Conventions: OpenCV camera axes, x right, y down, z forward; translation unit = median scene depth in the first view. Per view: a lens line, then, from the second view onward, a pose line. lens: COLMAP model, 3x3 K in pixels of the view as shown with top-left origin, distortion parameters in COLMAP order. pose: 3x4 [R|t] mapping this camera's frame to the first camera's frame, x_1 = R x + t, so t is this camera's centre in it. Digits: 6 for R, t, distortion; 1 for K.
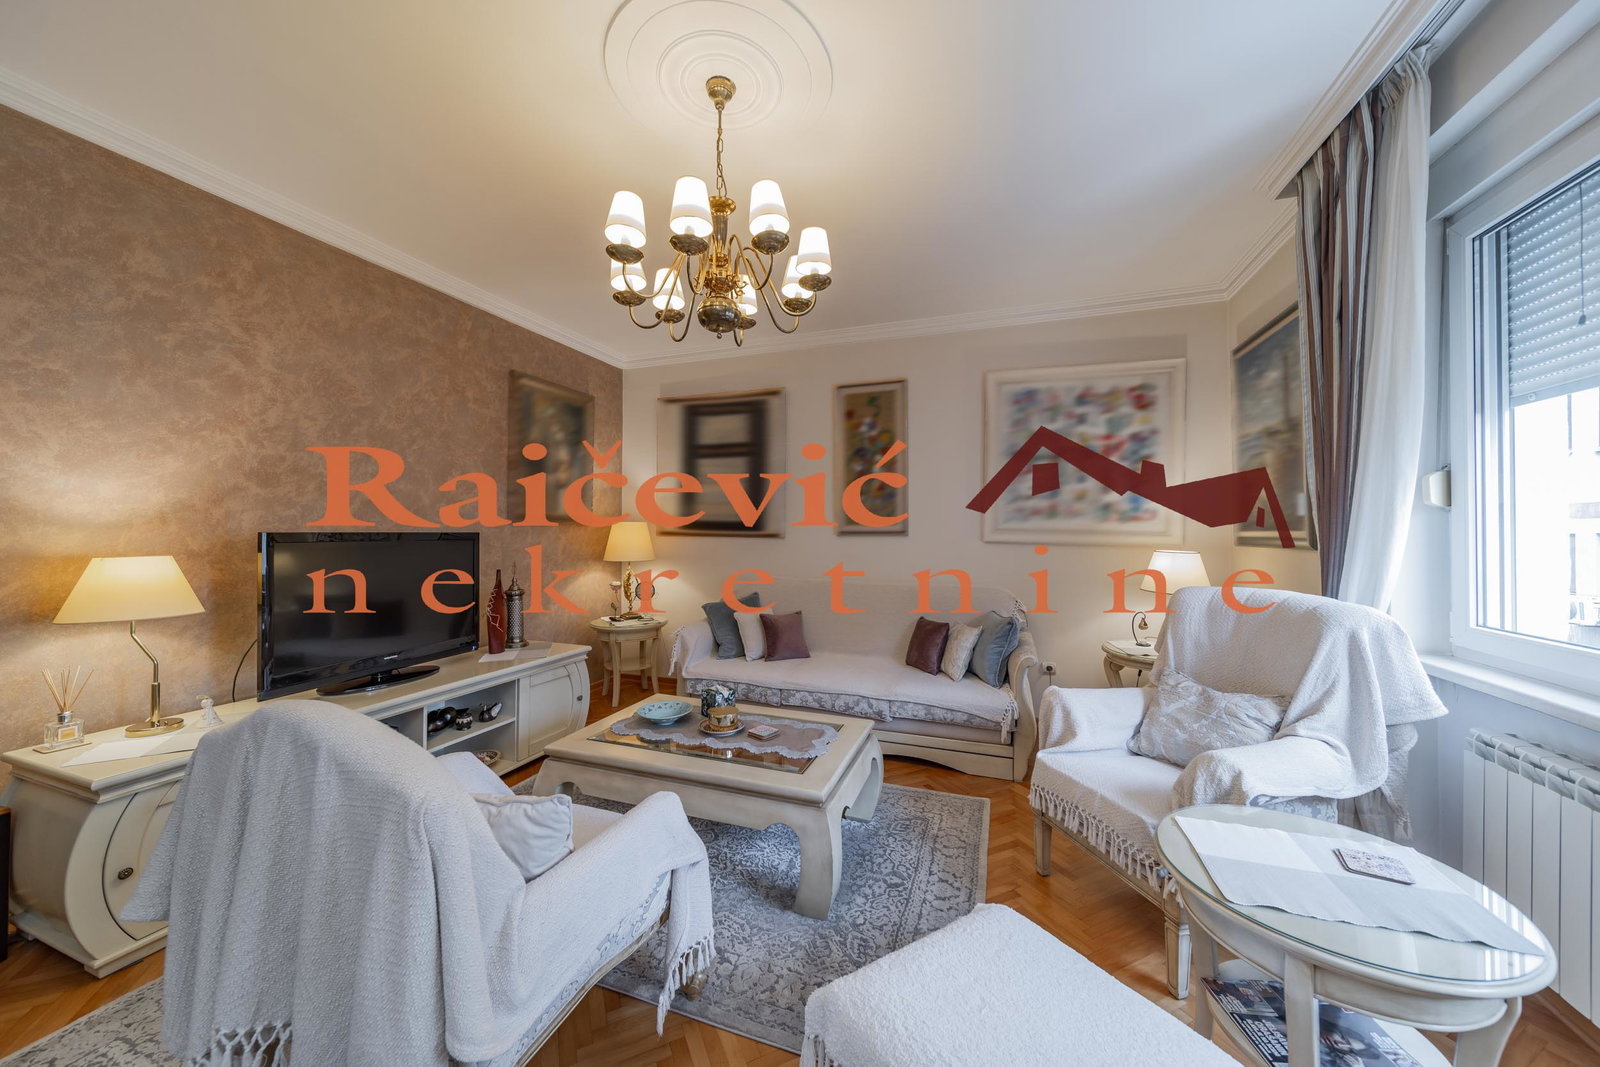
lens RADIAL K [[559.6, 0, 807.2], [0, 559.6, 526.2], [0, 0, 1]] dist [-0.001777, -0.000269]
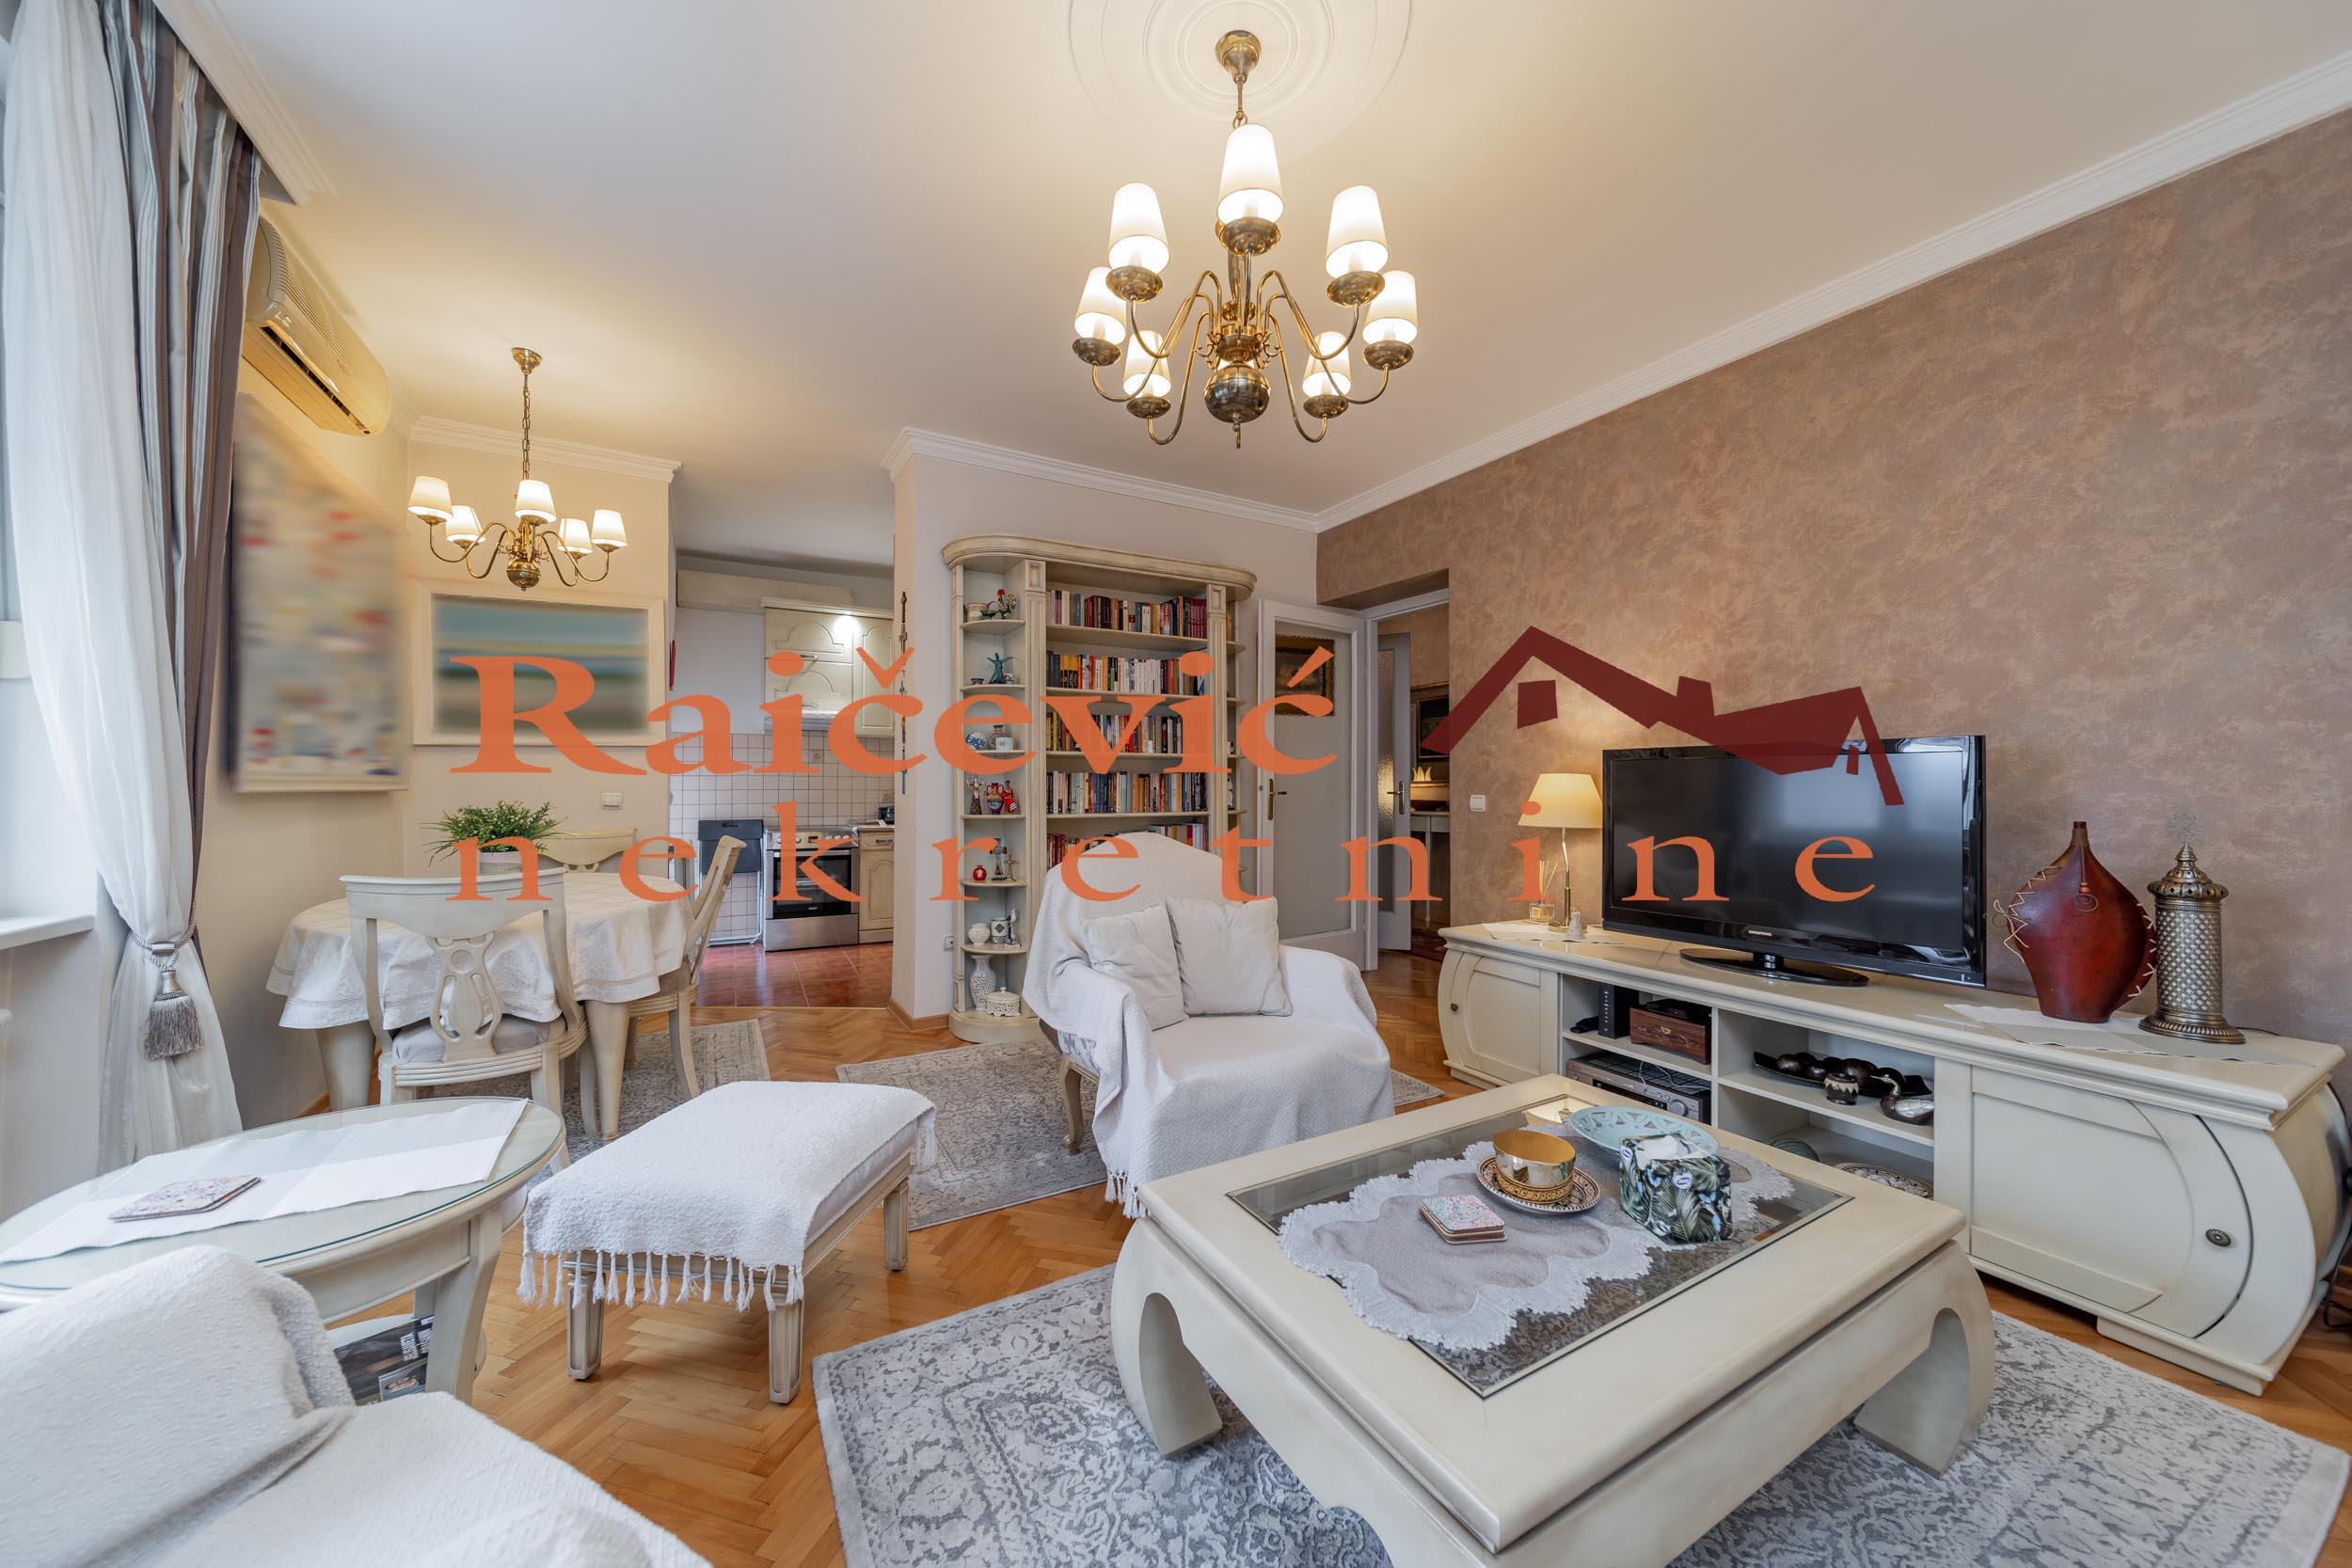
lens RADIAL K [[828.4, 0, 1167.2], [0, 828.4, 779.4], [0, 0, 1]] dist [0.001573, -0.001364]
pose [[-0.664291, -0.010850, -0.747395, 0.447425], [0.003914, 0.999830, -0.017993, 0.067857], [0.747464, -0.014878, -0.664136, 1.123487]]
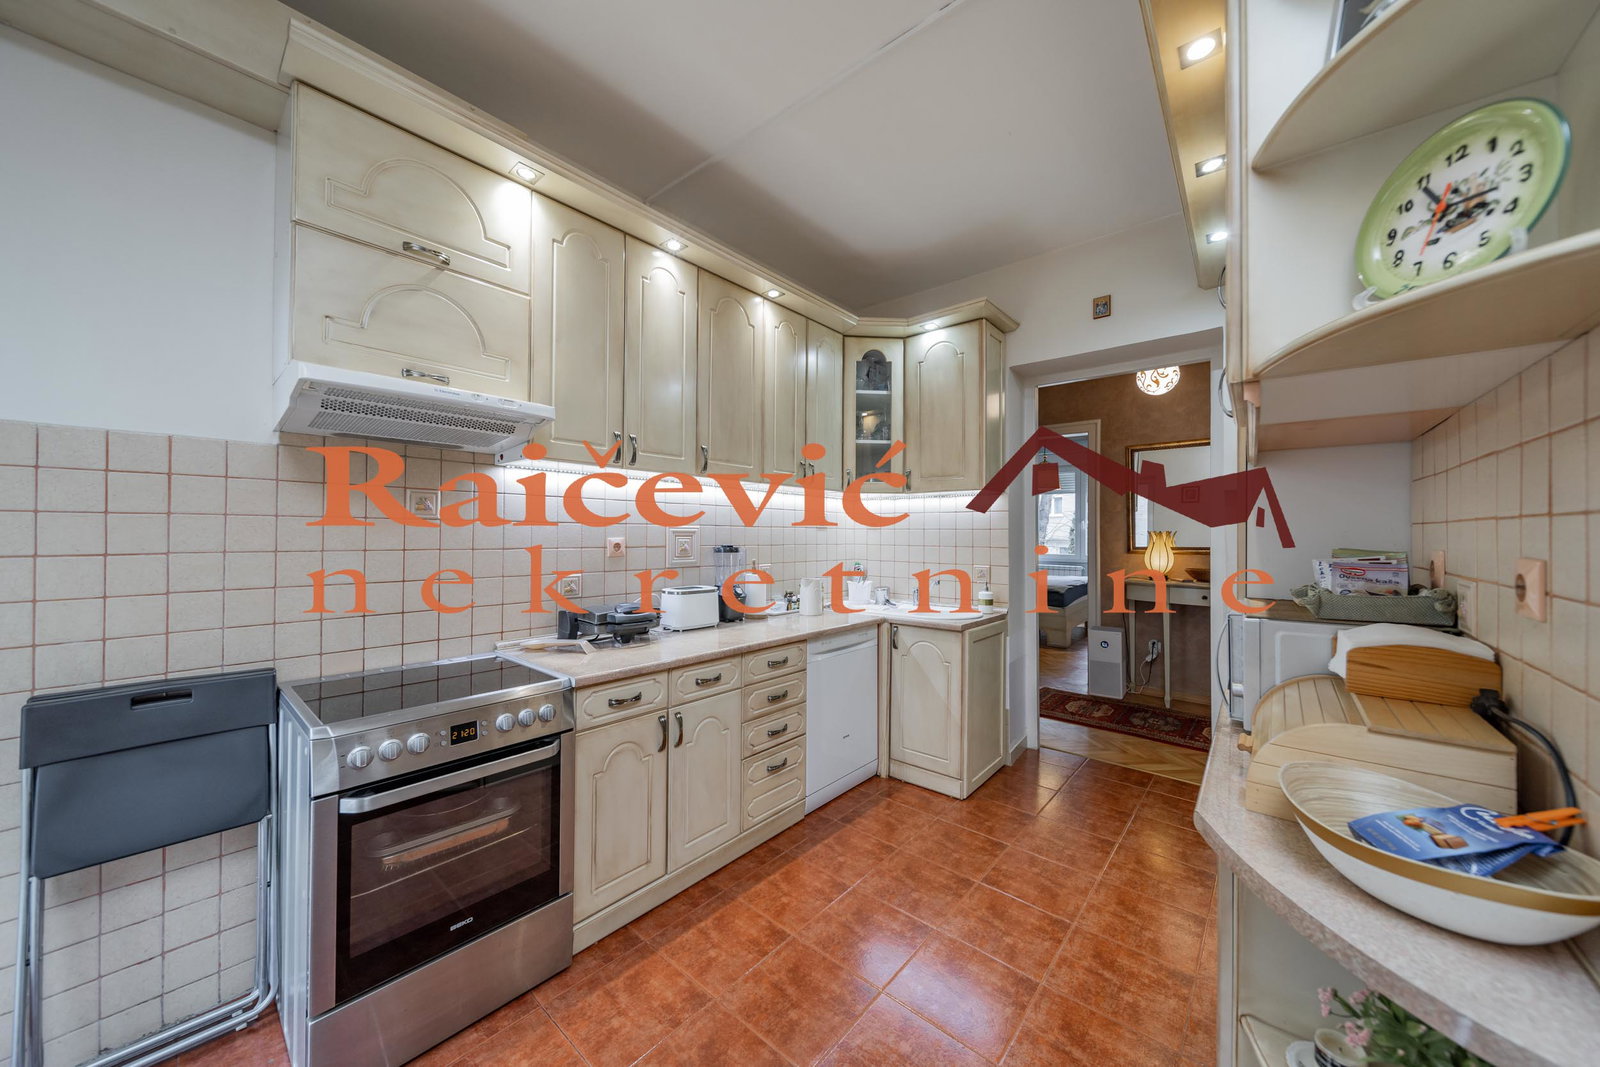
lens RADIAL K [[550.0, 0, 794.8], [0, 550.0, 535.9], [0, 0, 1]] dist [-0.001757, -0.000180]
pose [[-0.365134, -0.012260, -0.930874, -0.199362], [0.000042, 0.999913, -0.013186, 0.002020], [0.930955, -0.004853, -0.365102, -0.558016]]
